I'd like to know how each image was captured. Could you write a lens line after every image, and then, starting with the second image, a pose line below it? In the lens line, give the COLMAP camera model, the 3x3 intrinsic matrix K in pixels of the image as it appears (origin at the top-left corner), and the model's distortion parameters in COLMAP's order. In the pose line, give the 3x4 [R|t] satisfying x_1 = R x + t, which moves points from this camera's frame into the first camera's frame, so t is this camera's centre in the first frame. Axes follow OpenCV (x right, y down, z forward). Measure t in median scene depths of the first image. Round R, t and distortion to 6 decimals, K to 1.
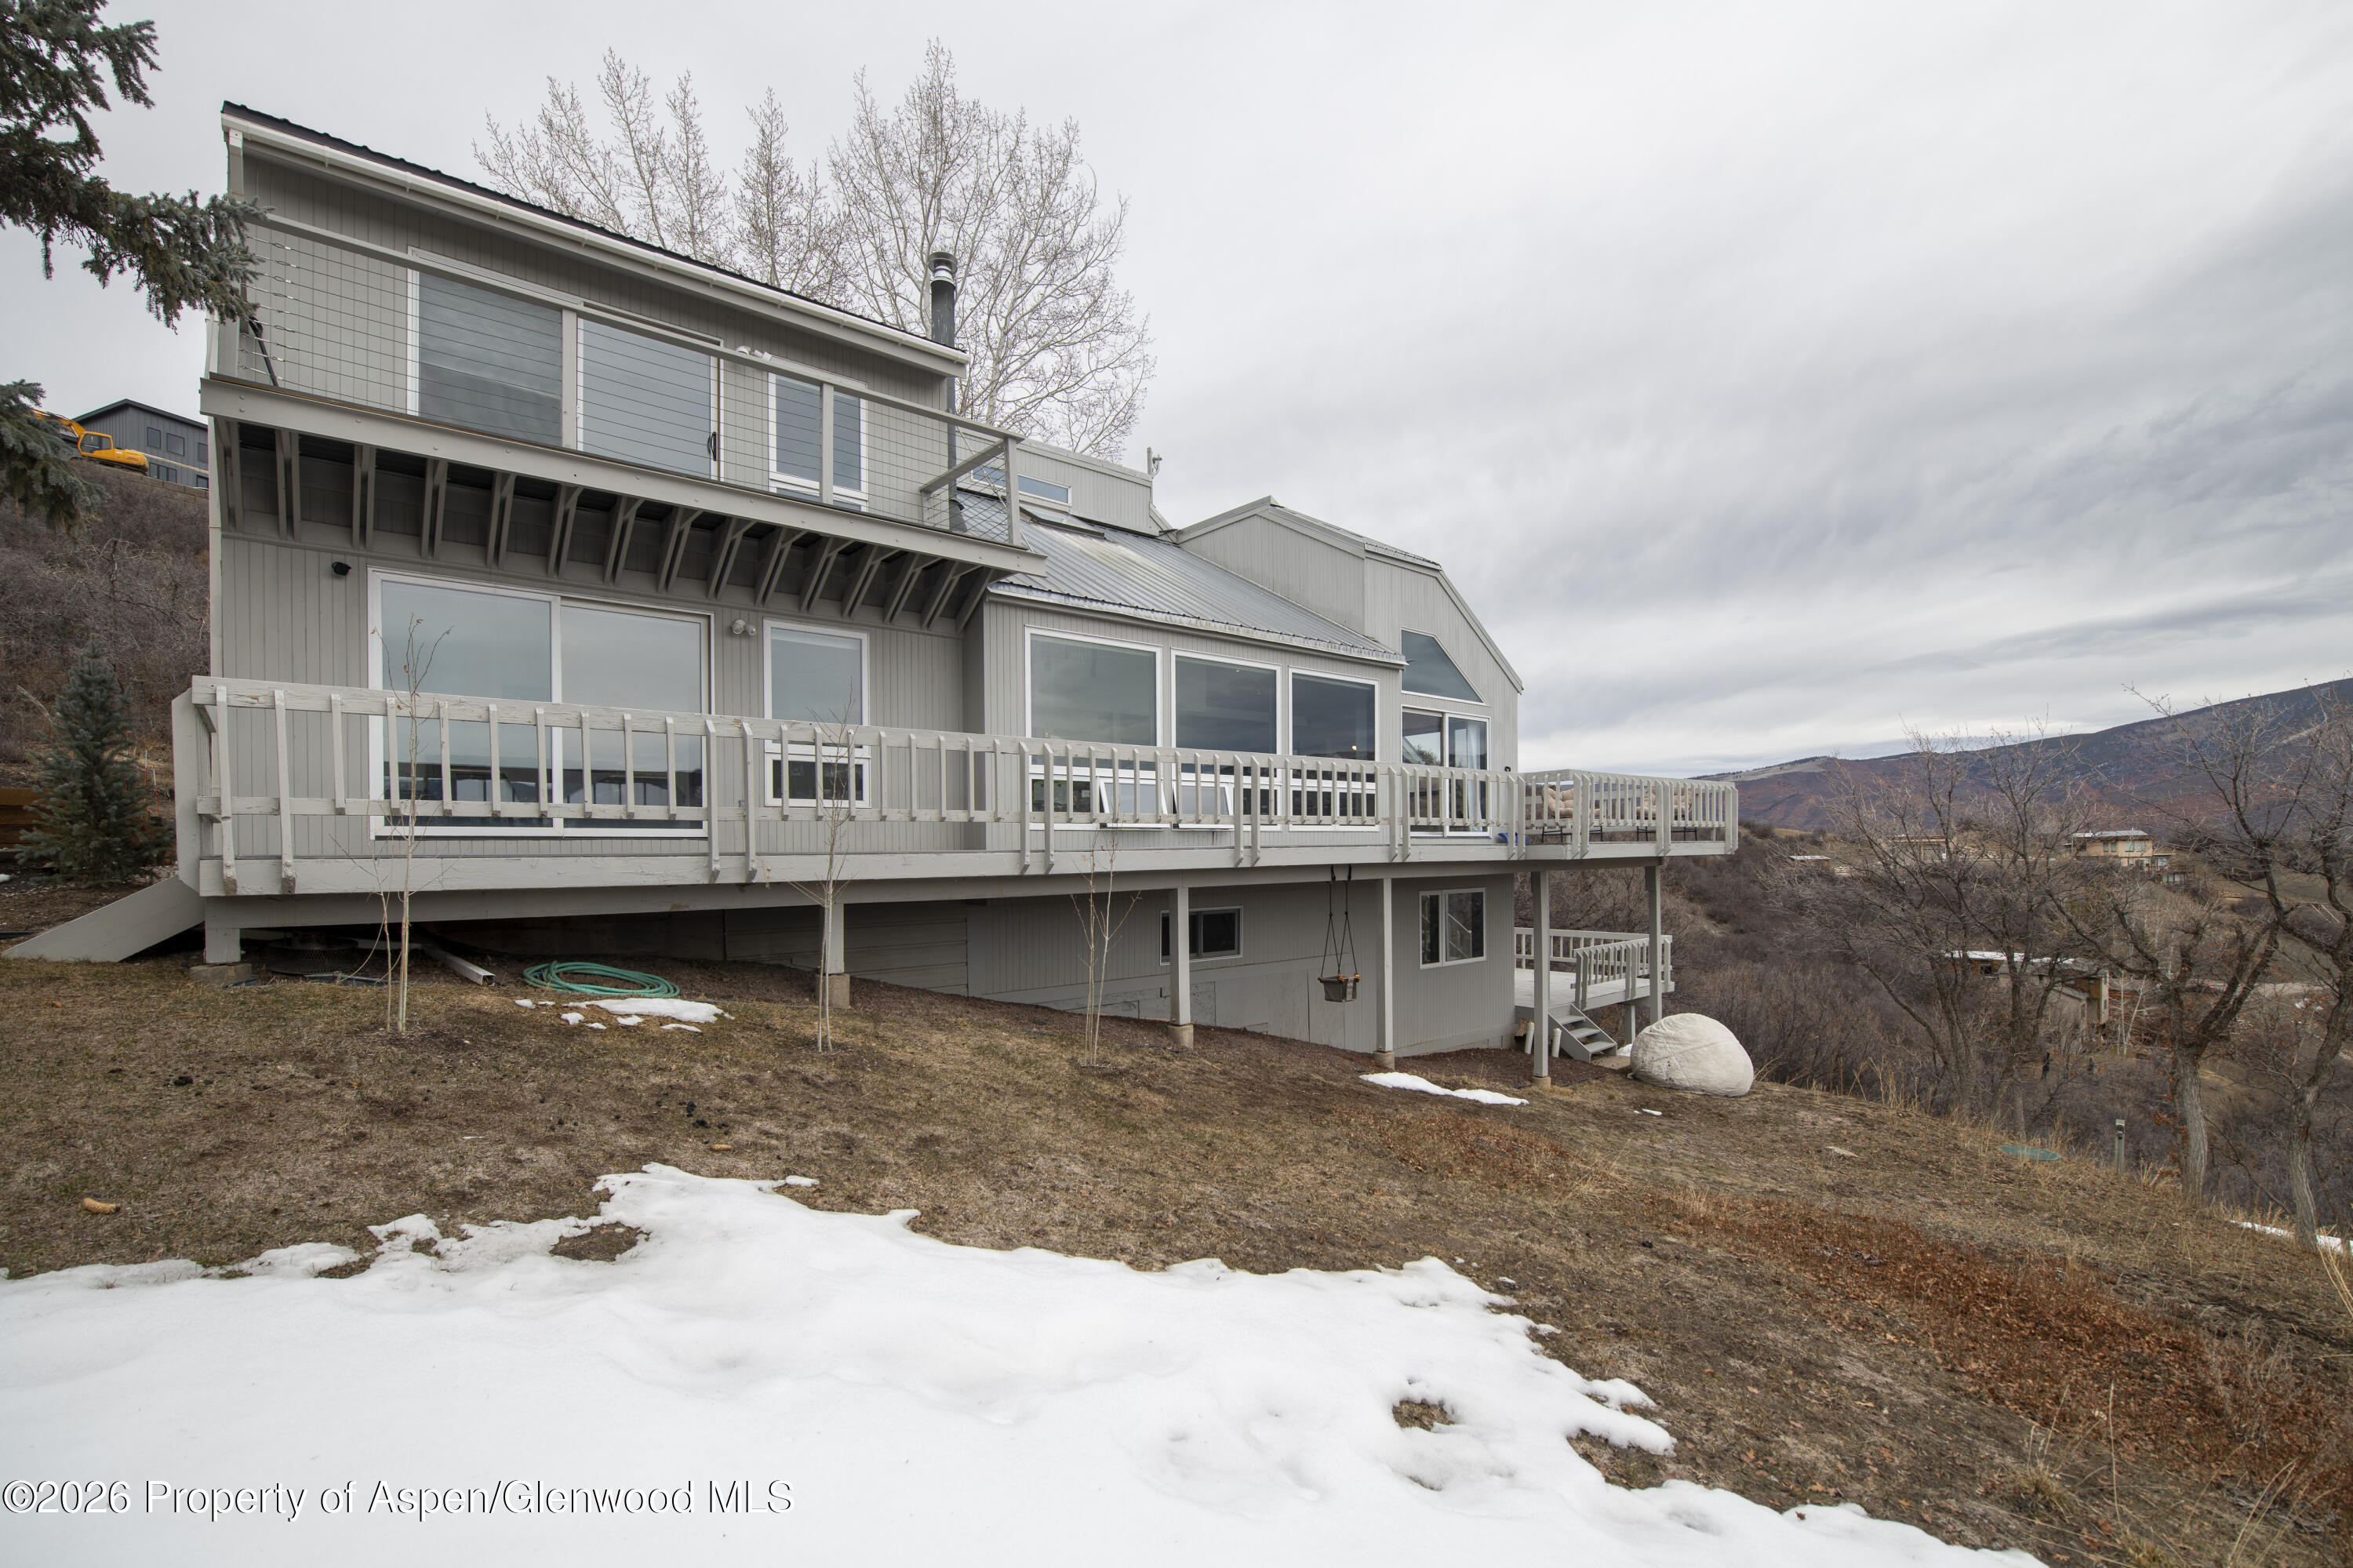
lens RADIAL K [[1127.8, 0, 1176.5], [0, 1127.8, 784.0], [0, 0, 1]] dist [-0.019821, -0.001220]
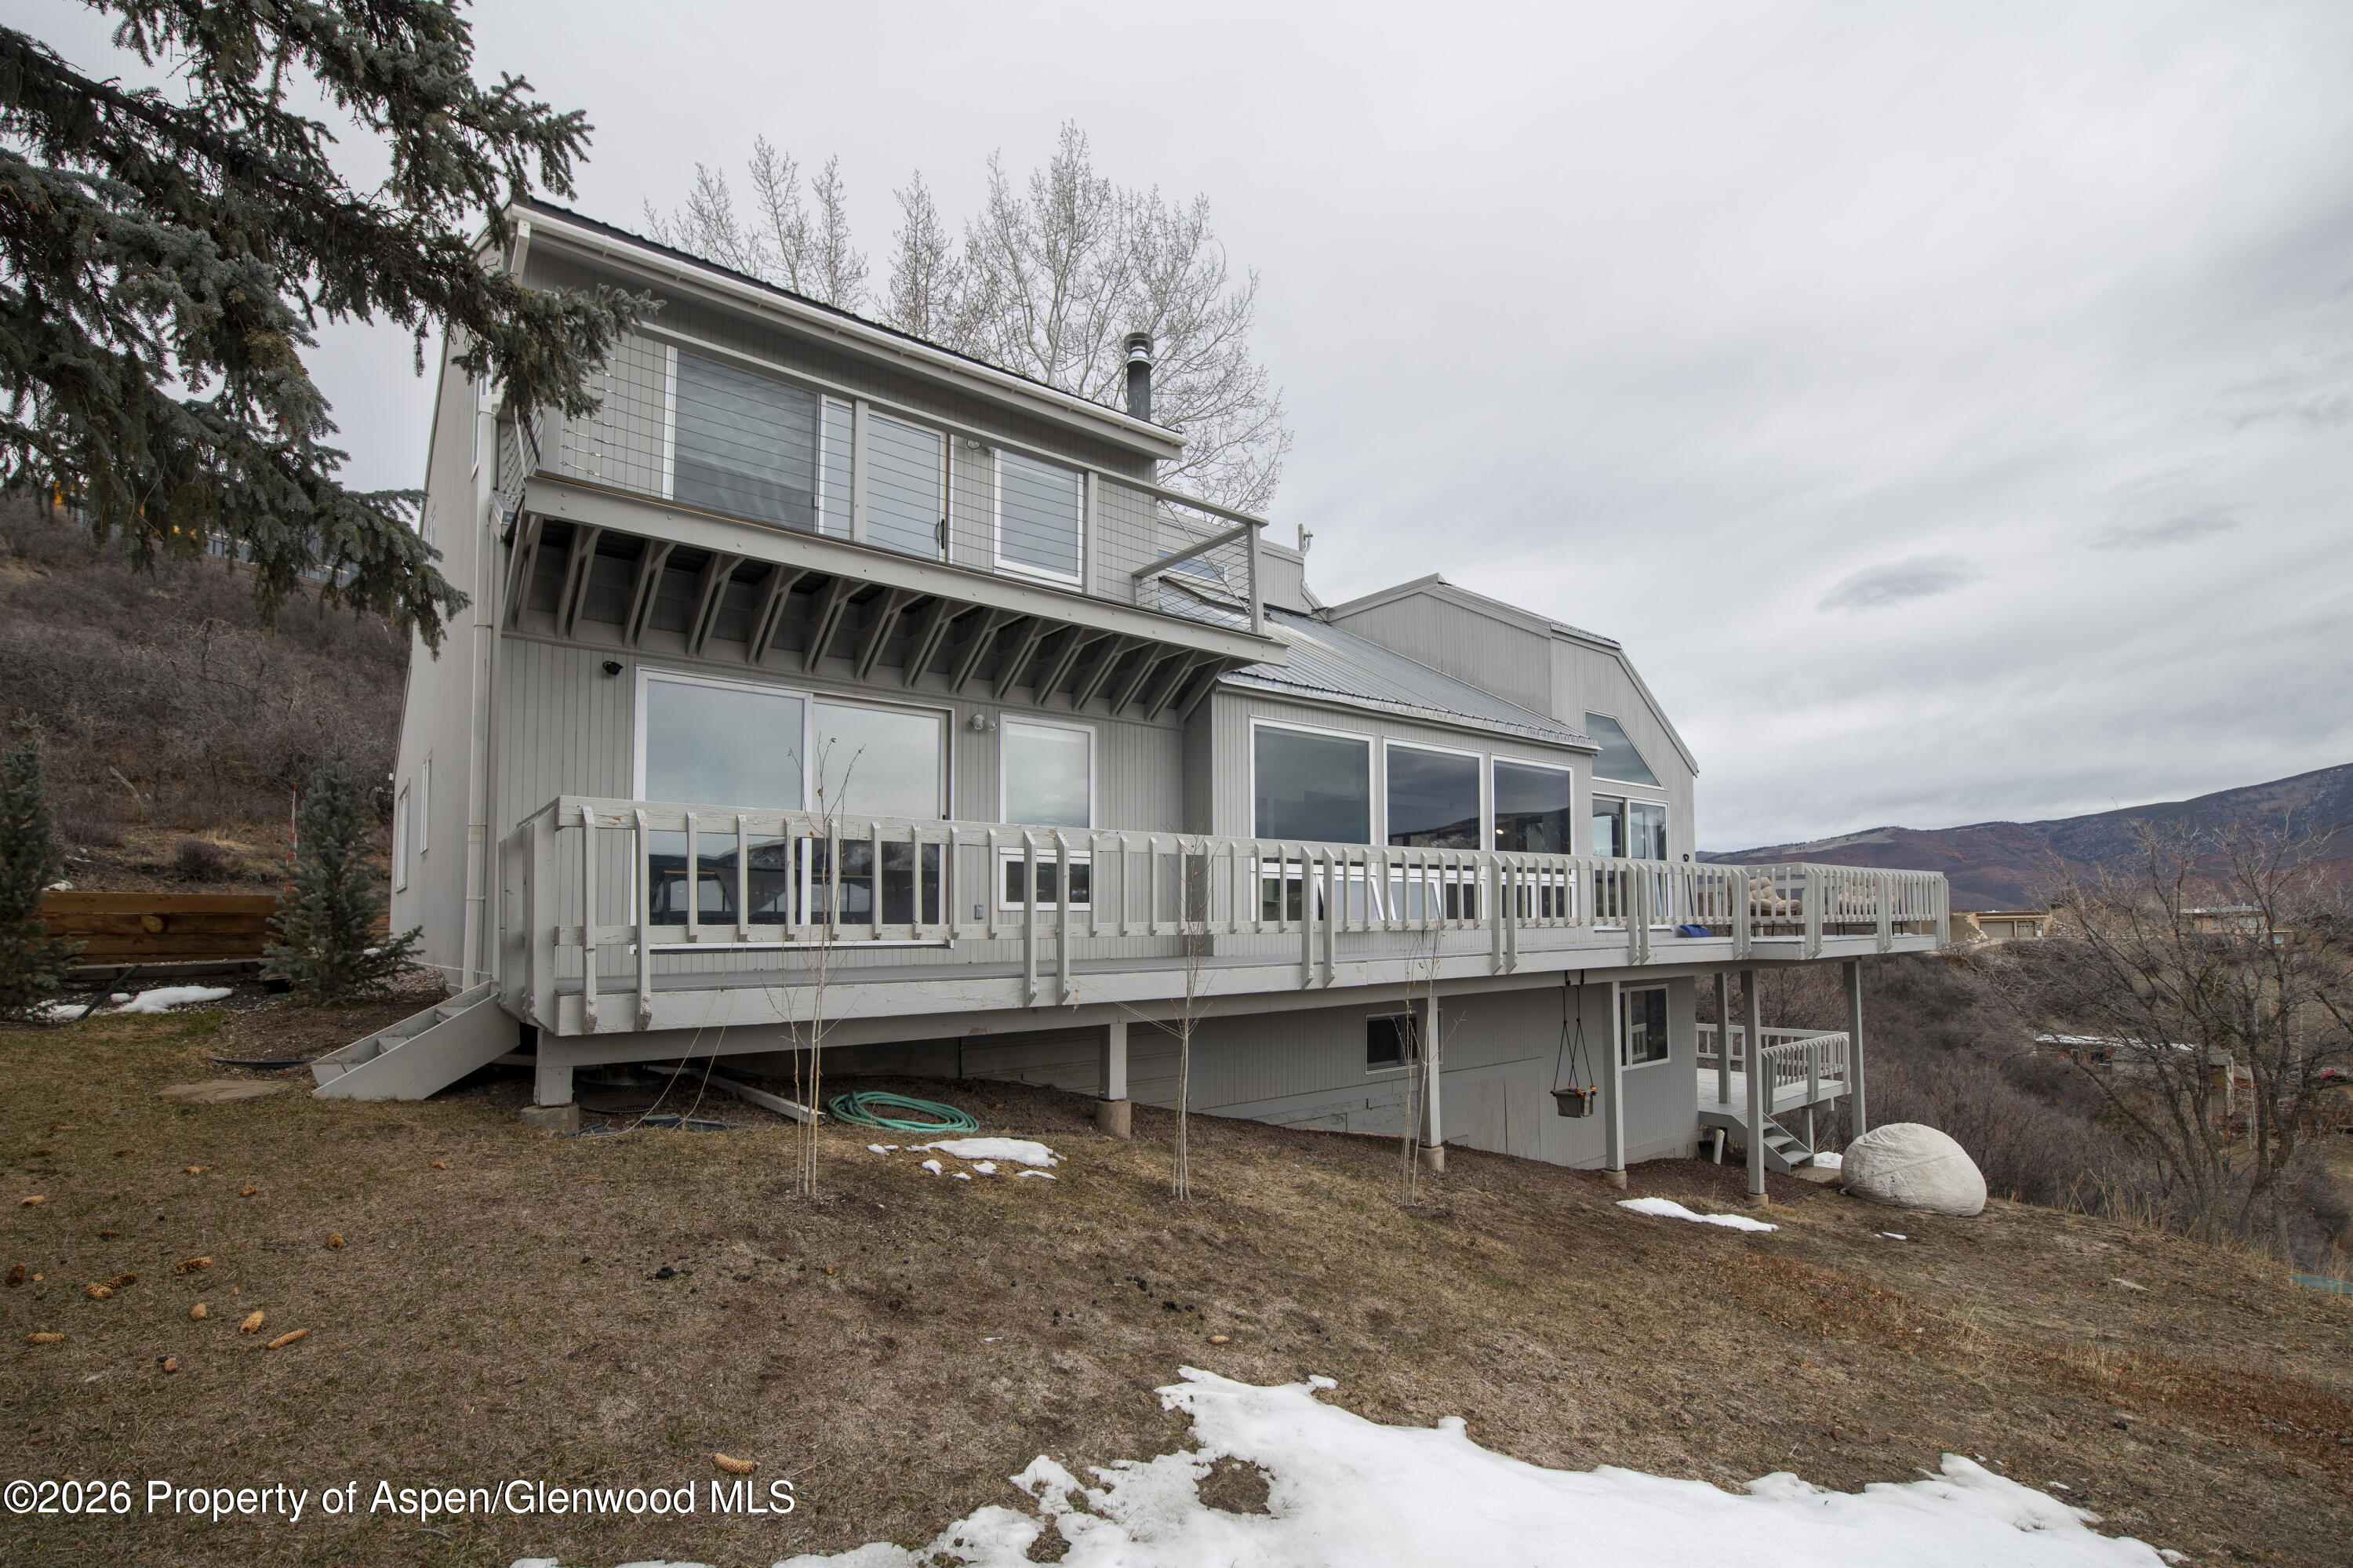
lens RADIAL K [[1162.9, 0, 1176.5], [0, 1162.9, 784.0], [0, 0, 1]] dist [-0.019458, -0.000592]
pose [[0.999449, -0.003548, -0.032993, -0.171139], [0.001460, 0.998006, -0.063098, -0.022759], [0.033151, 0.063015, 0.997462, 0.026989]]
